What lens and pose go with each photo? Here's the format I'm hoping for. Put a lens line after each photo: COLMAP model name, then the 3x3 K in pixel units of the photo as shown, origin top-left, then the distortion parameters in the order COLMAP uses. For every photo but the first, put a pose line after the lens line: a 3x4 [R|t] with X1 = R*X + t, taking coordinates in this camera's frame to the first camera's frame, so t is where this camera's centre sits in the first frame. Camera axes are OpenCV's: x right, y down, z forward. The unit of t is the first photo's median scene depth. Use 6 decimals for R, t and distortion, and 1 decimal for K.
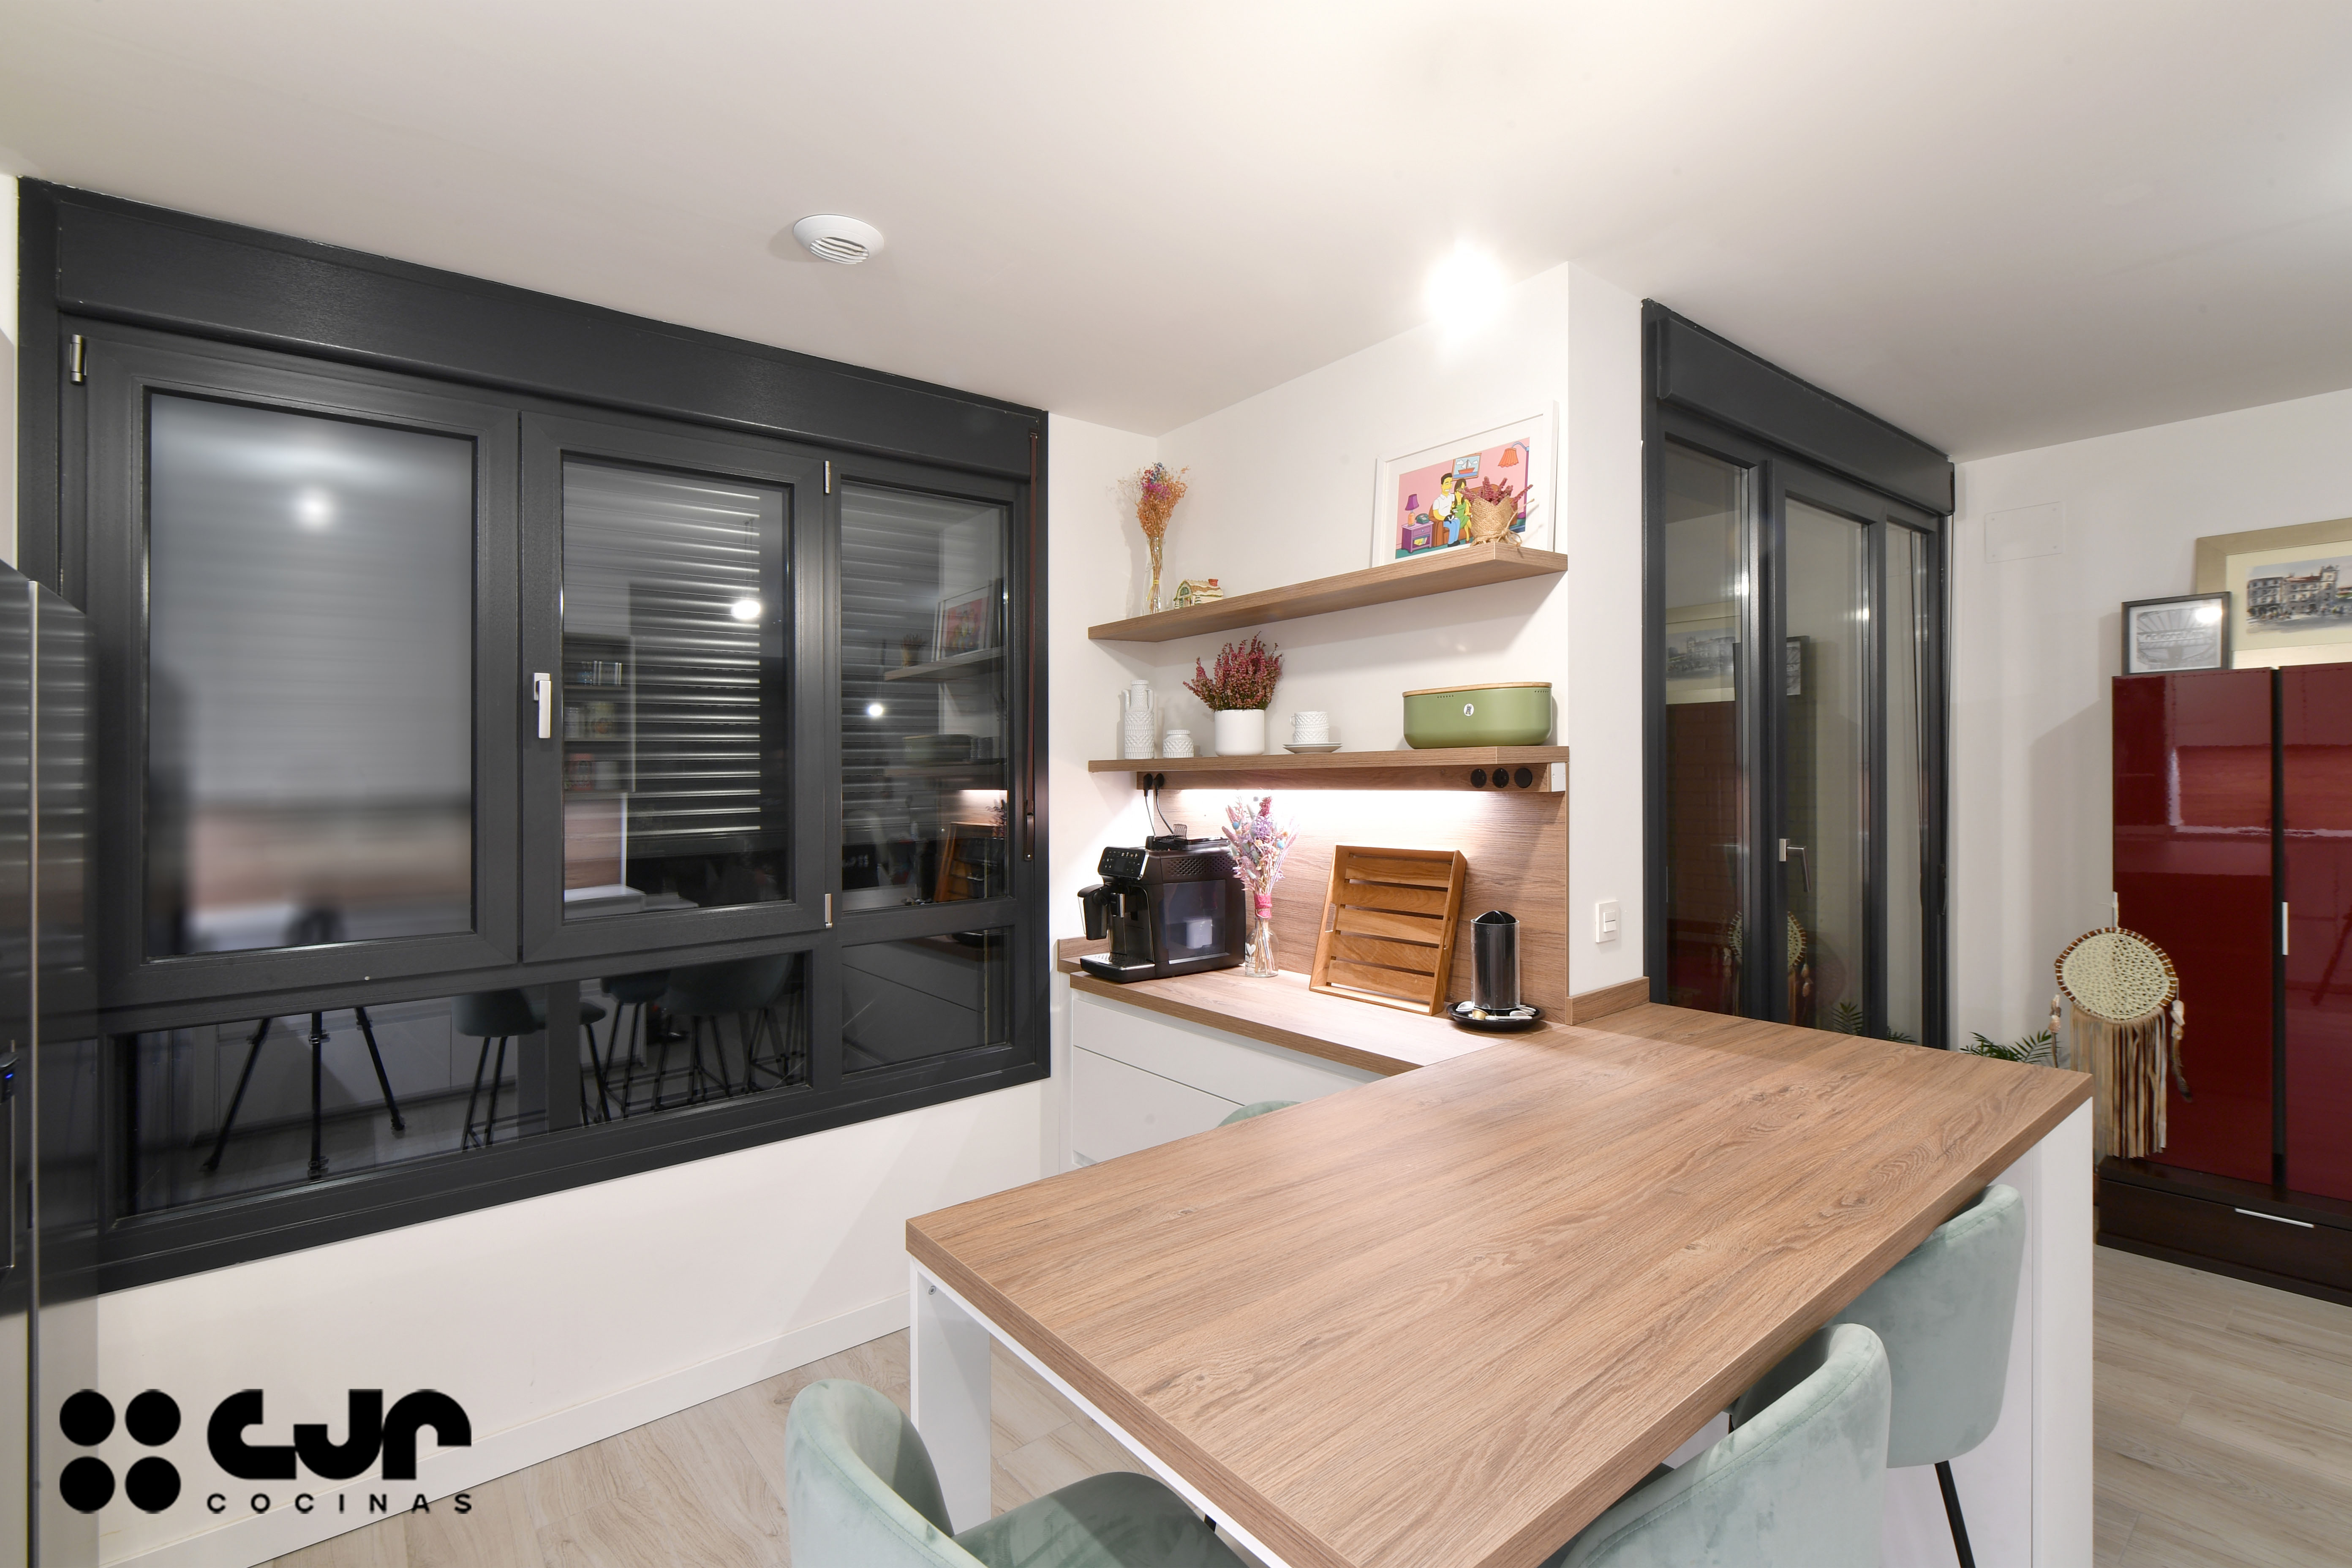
lens RADIAL K [[1045.1, 0, 1185.3], [0, 1045.1, 772.8], [0, 0, 1]] dist [-0.000711, 0.002543]
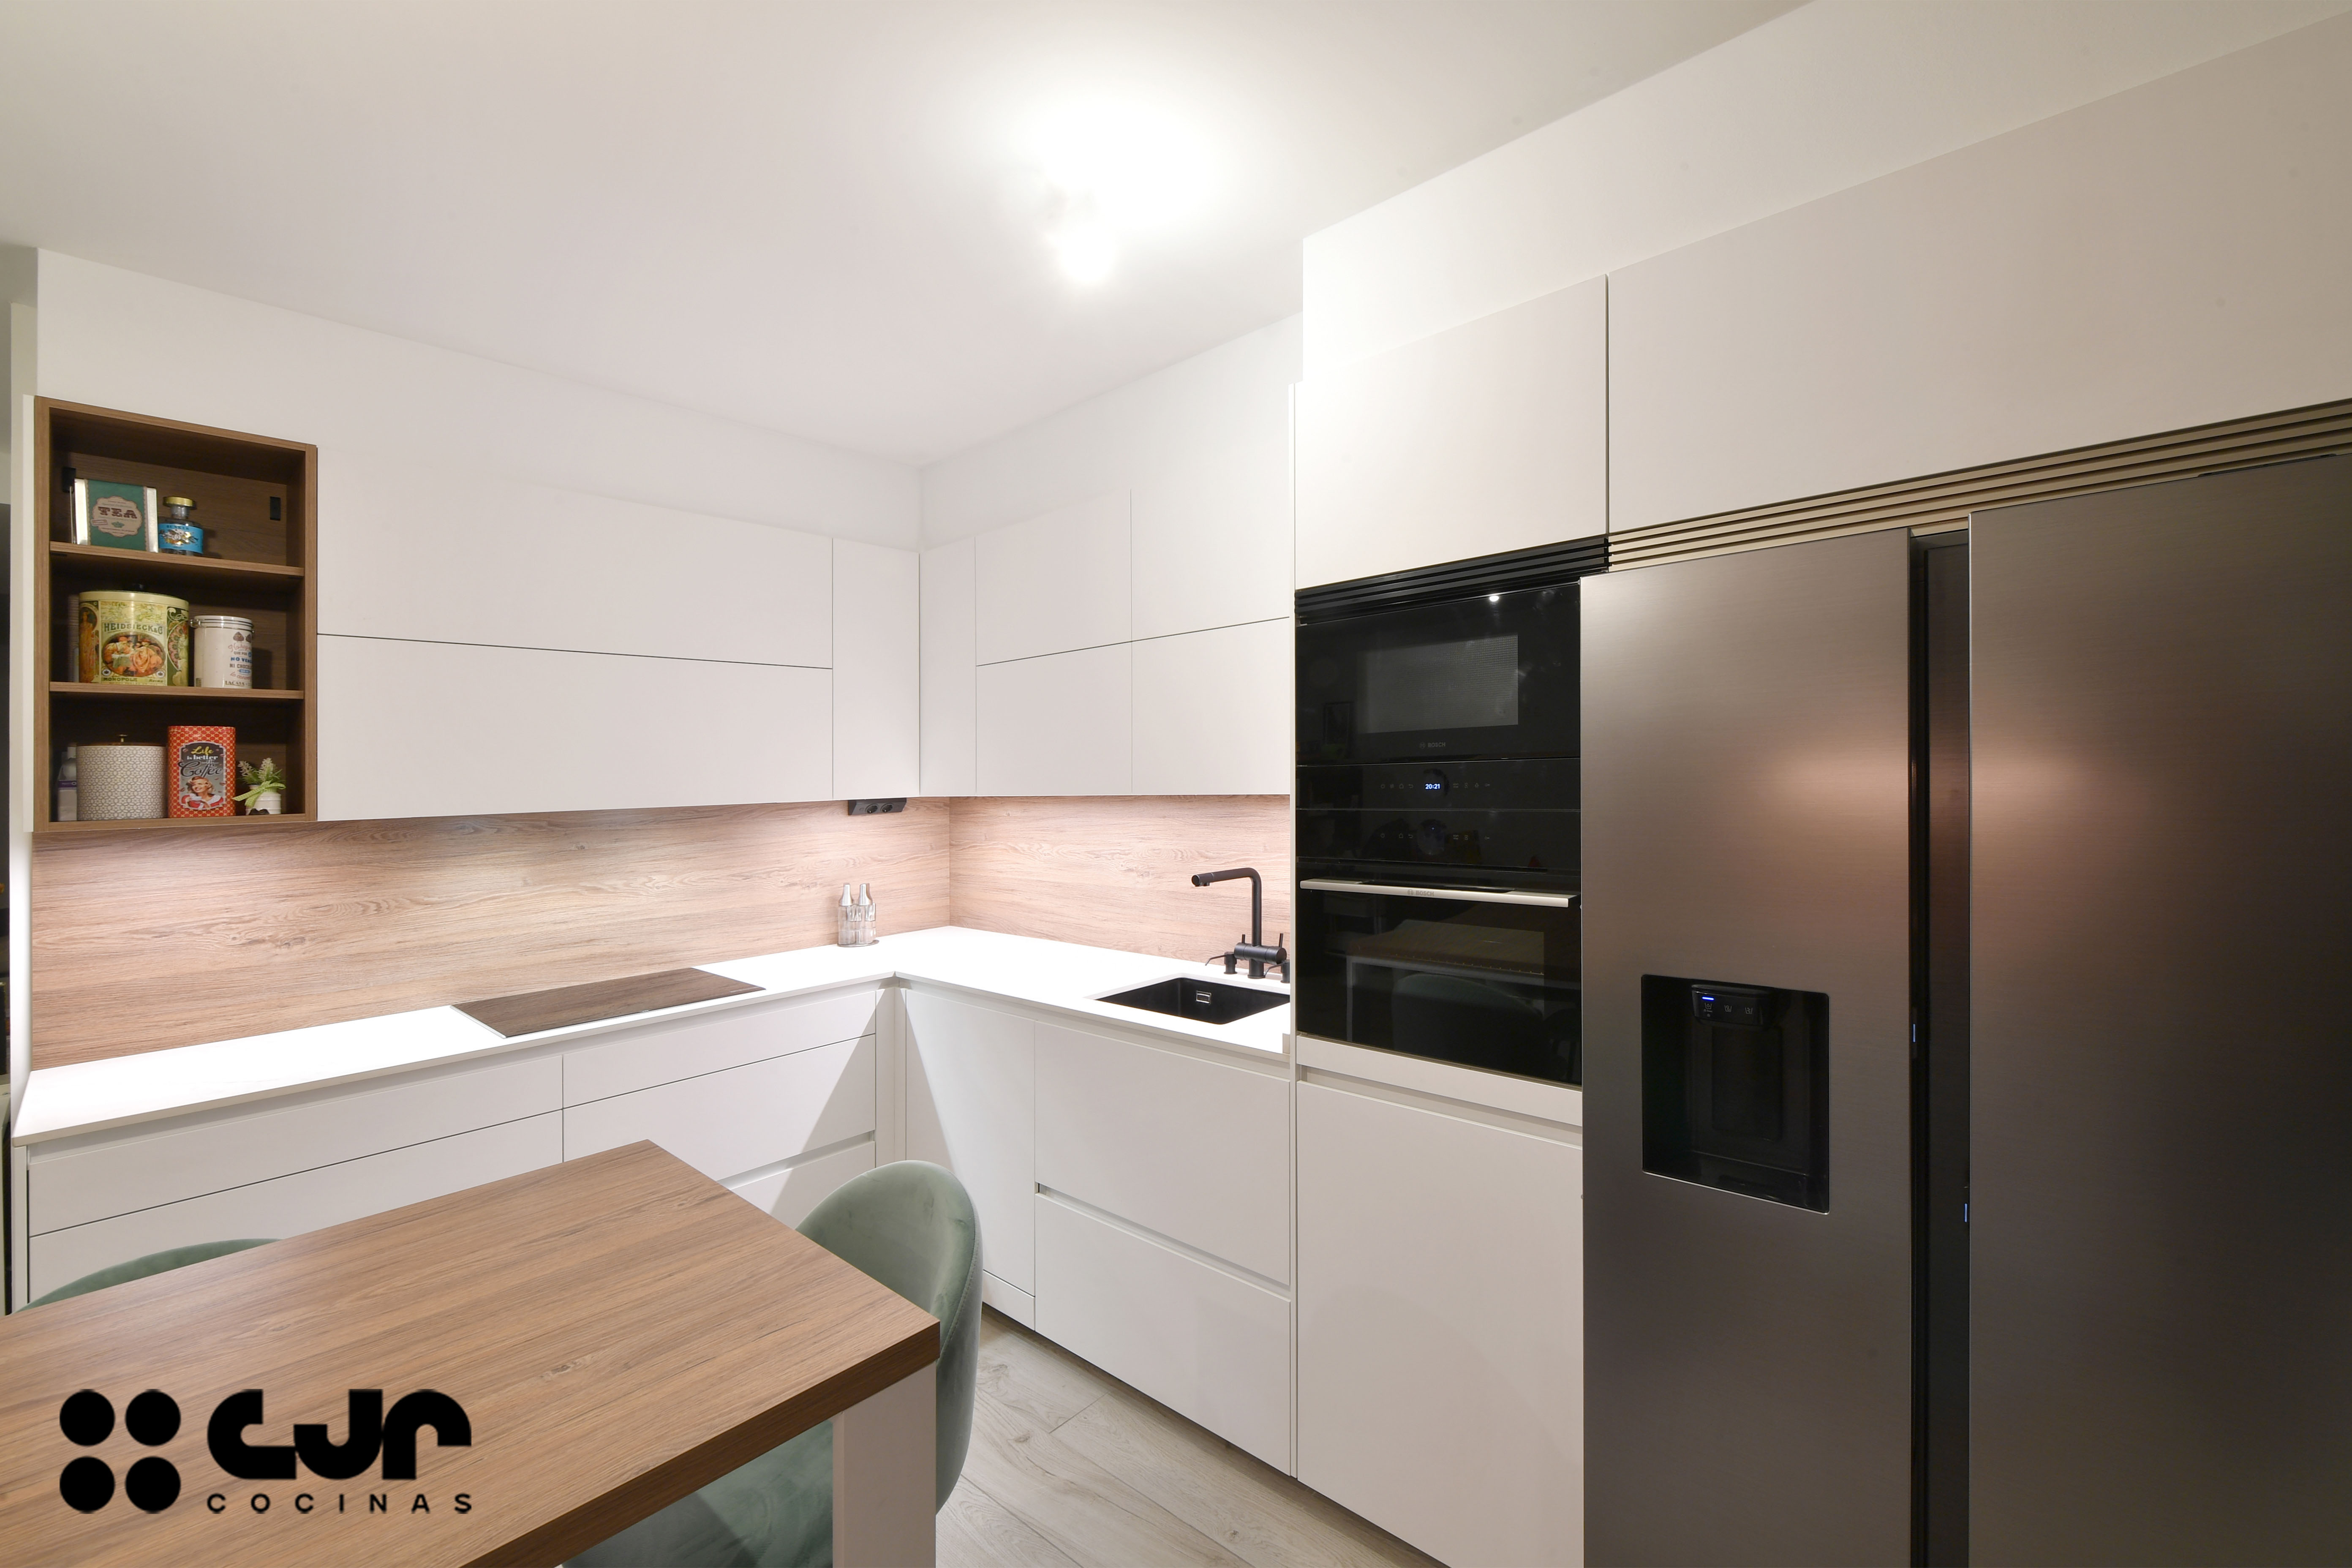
lens RADIAL K [[945.6, 0, 1189.2], [0, 945.6, 769.2], [0, 0, 1]] dist [0.005497, -0.003960]
pose [[-0.983773, 0.040692, -0.174745, -0.175628], [0.042763, 0.999052, -0.008100, 0.004317], [0.174249, -0.015441, -0.984580, 0.893741]]
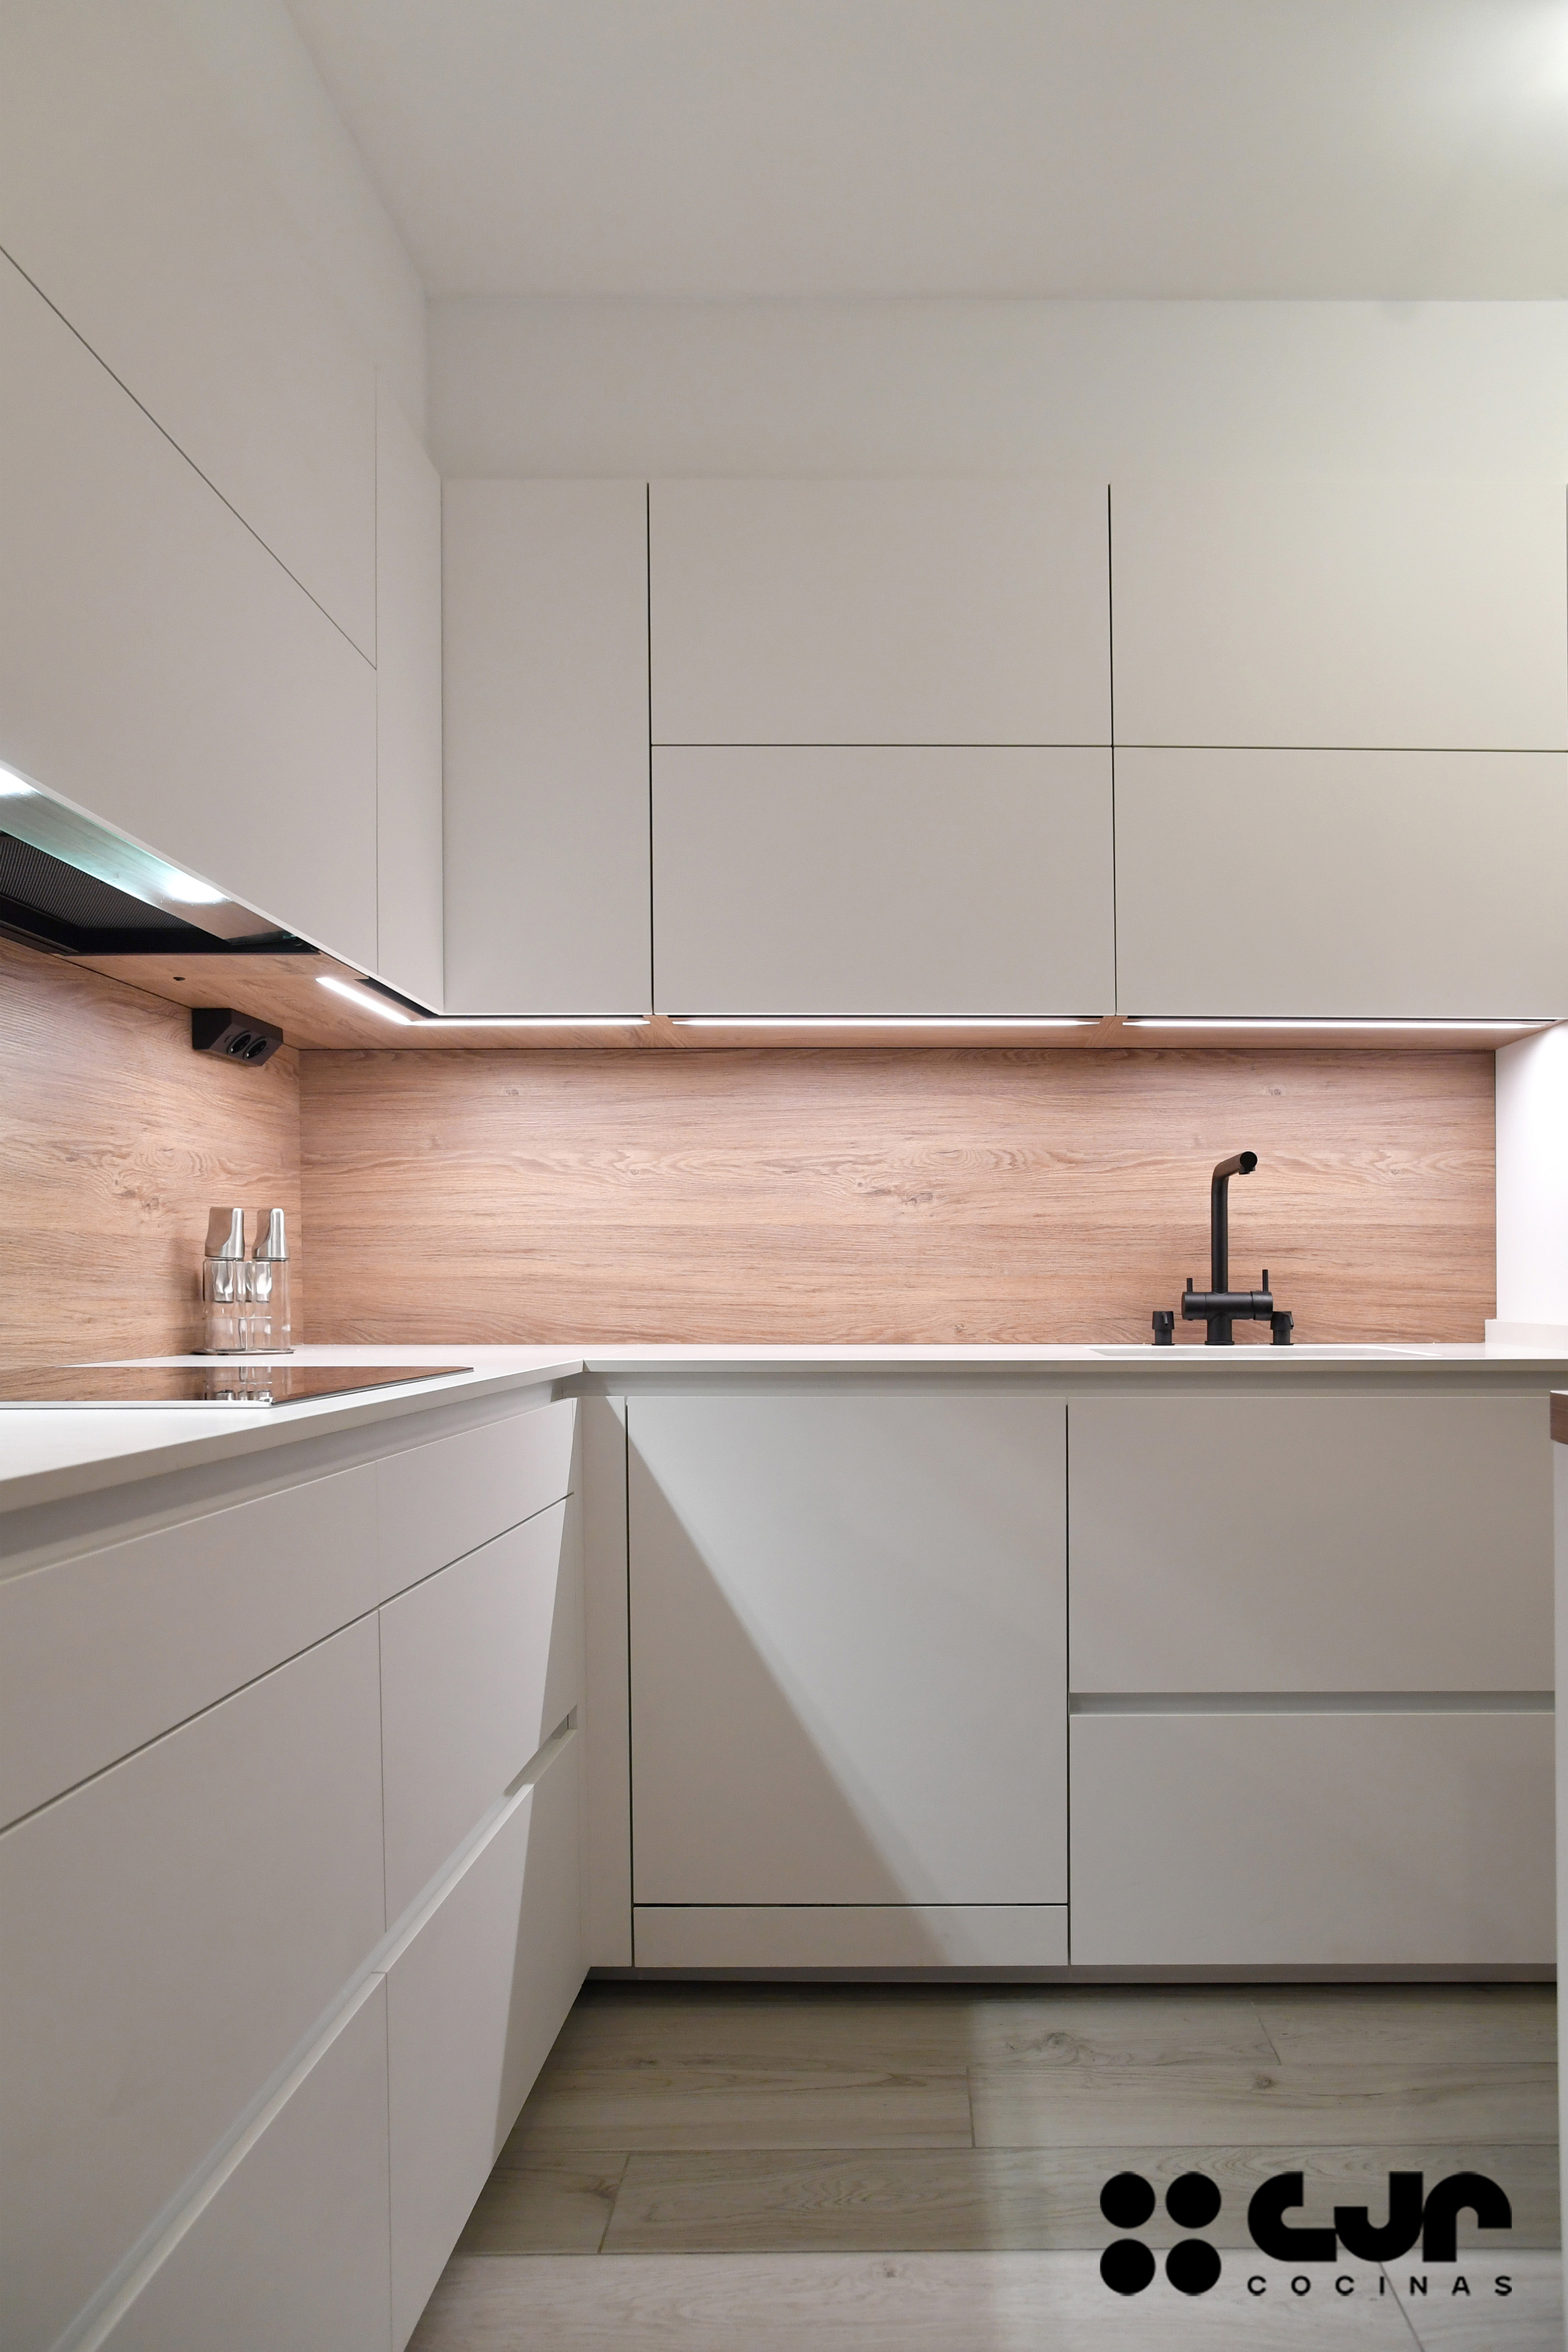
lens RADIAL K [[1669.5, 0, 933.5], [0, 1669.5, 1350.4], [0, 0, 1]] dist [-0.024439, 0.013820]
pose [[-0.609325, 0.034887, -0.792153, 0.564025], [0.016047, 0.999370, 0.031669, 0.190274], [0.792758, 0.006585, -0.609500, 0.412148]]
